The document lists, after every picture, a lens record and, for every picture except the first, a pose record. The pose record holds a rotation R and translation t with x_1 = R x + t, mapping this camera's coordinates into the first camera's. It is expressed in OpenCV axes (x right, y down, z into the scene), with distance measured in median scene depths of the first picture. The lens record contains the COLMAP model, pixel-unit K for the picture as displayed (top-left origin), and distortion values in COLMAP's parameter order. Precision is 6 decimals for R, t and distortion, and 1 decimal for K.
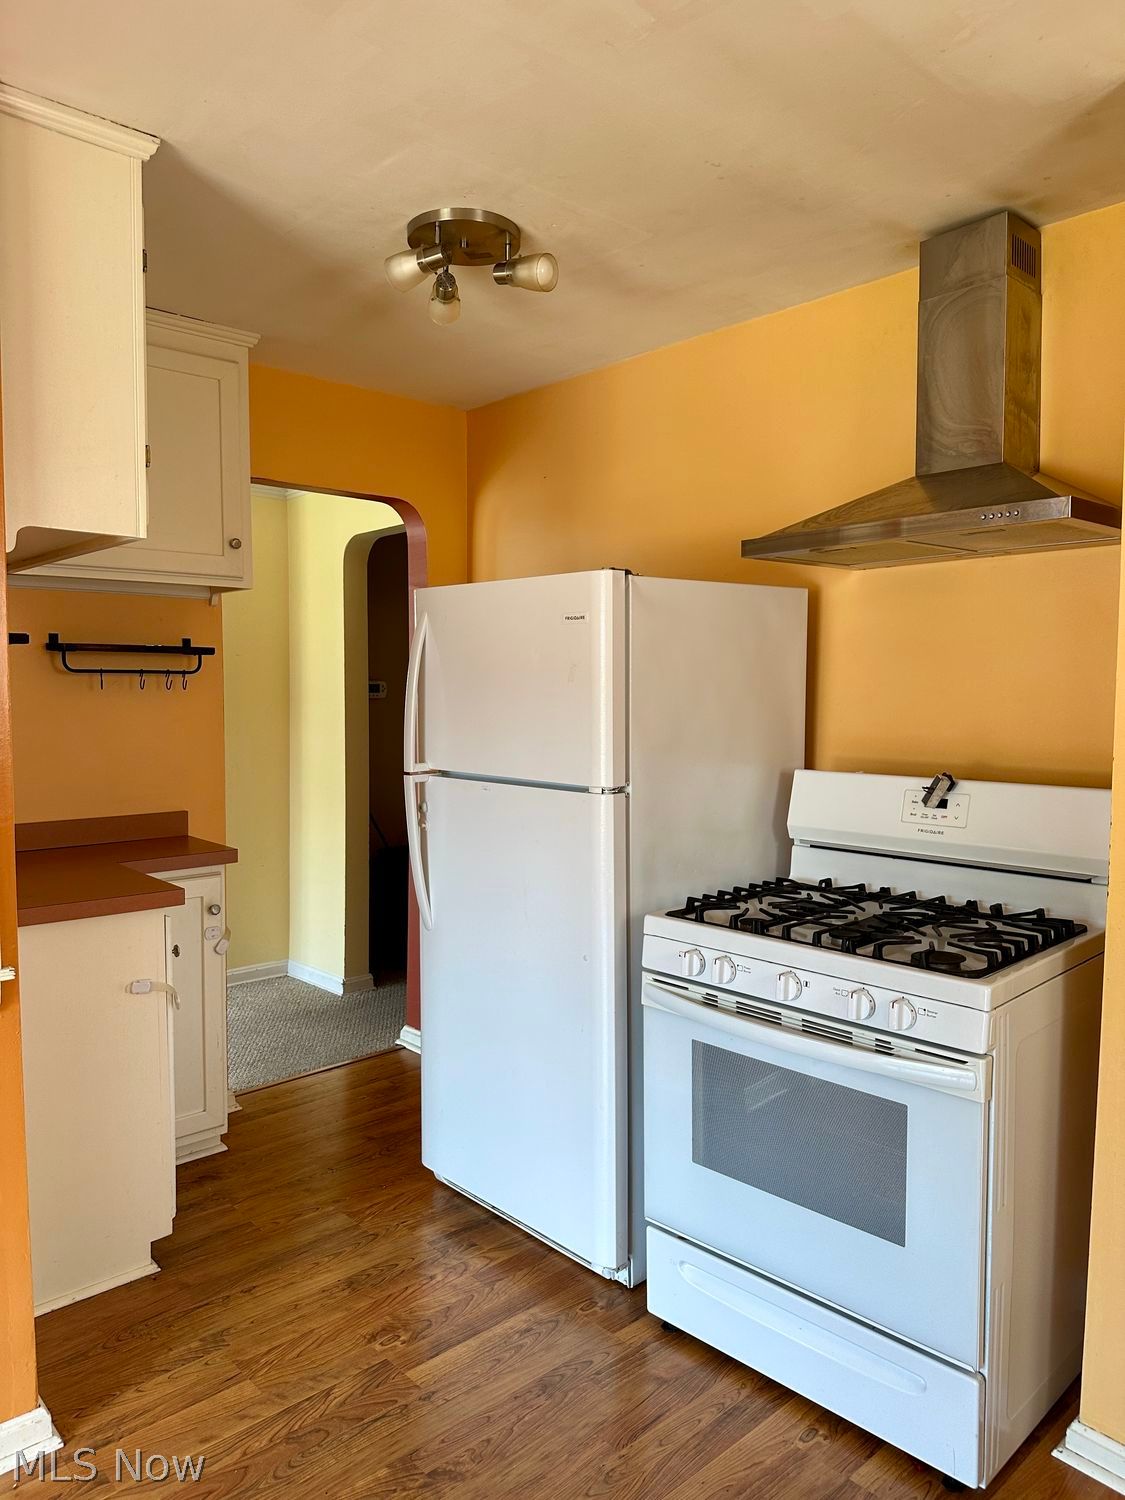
lens RADIAL K [[1086.2, 0, 564.5], [0, 1086.2, 748.8], [0, 0, 1]] dist [0.044951, -0.037832]
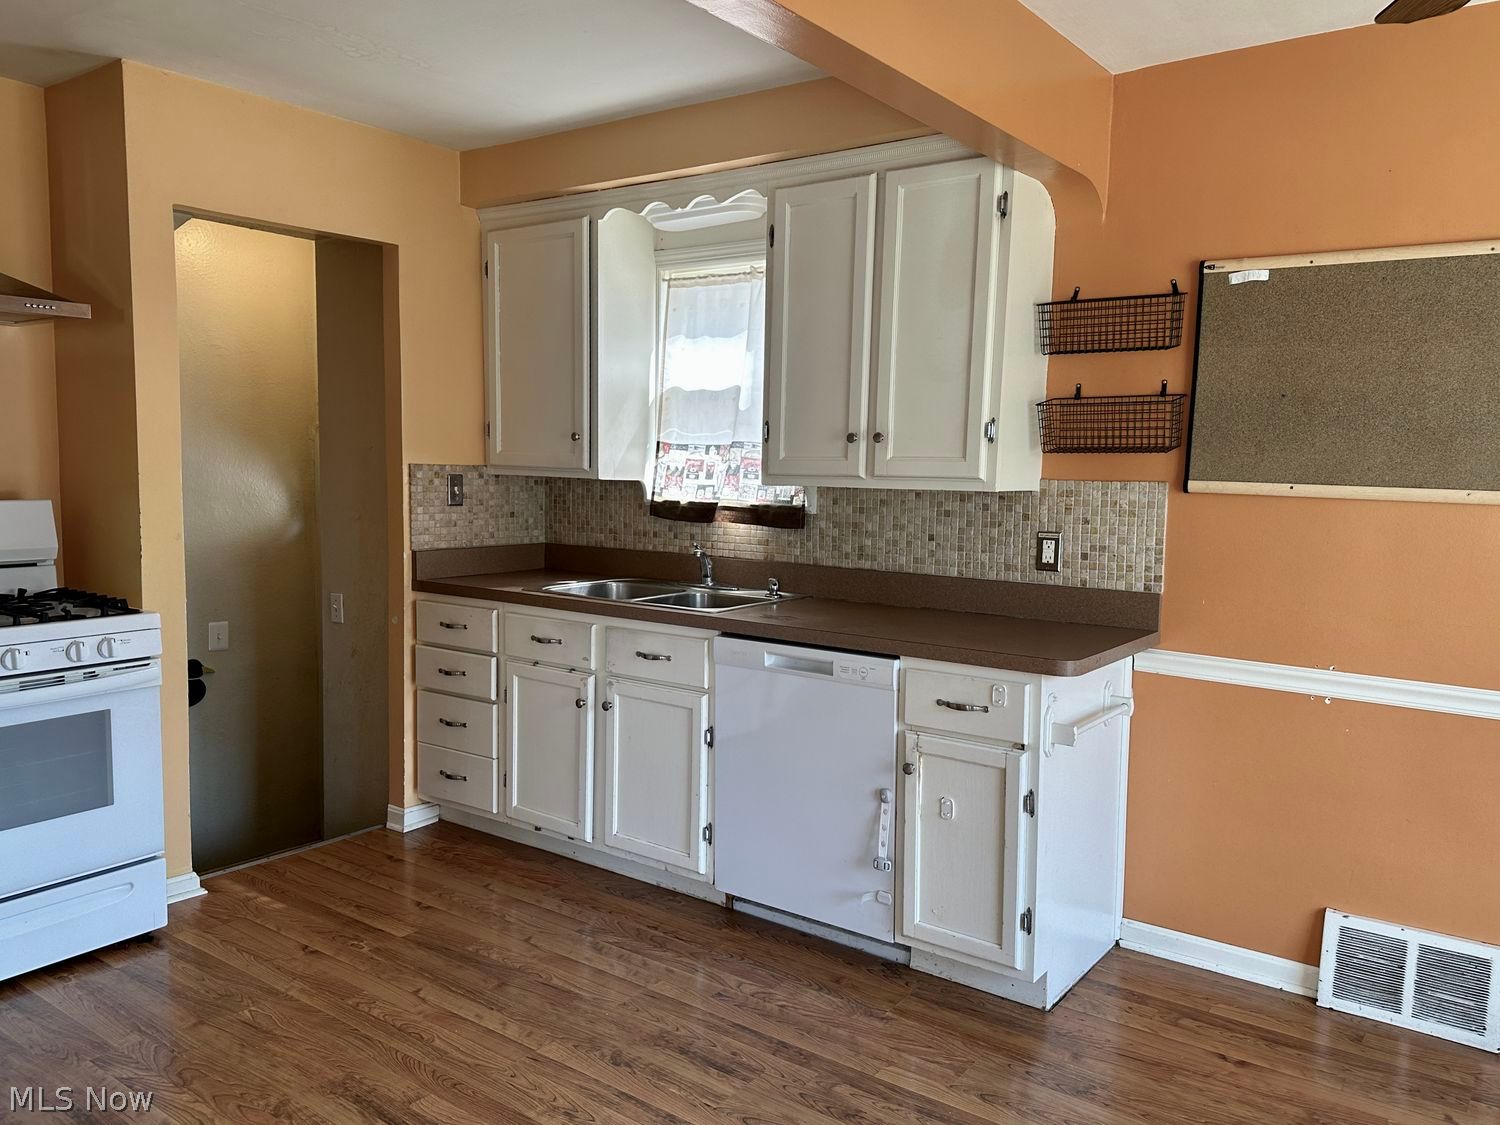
lens RADIAL K [[1157.5, 0, 744.5], [0, 1157.5, 565.7], [0, 0, 1]] dist [0.030153, -0.032830]
pose [[-0.184577, -0.101008, 0.977614, -1.365188], [0.052504, 0.992271, 0.112436, -0.000667], [-0.981415, 0.072082, -0.177847, 0.414036]]
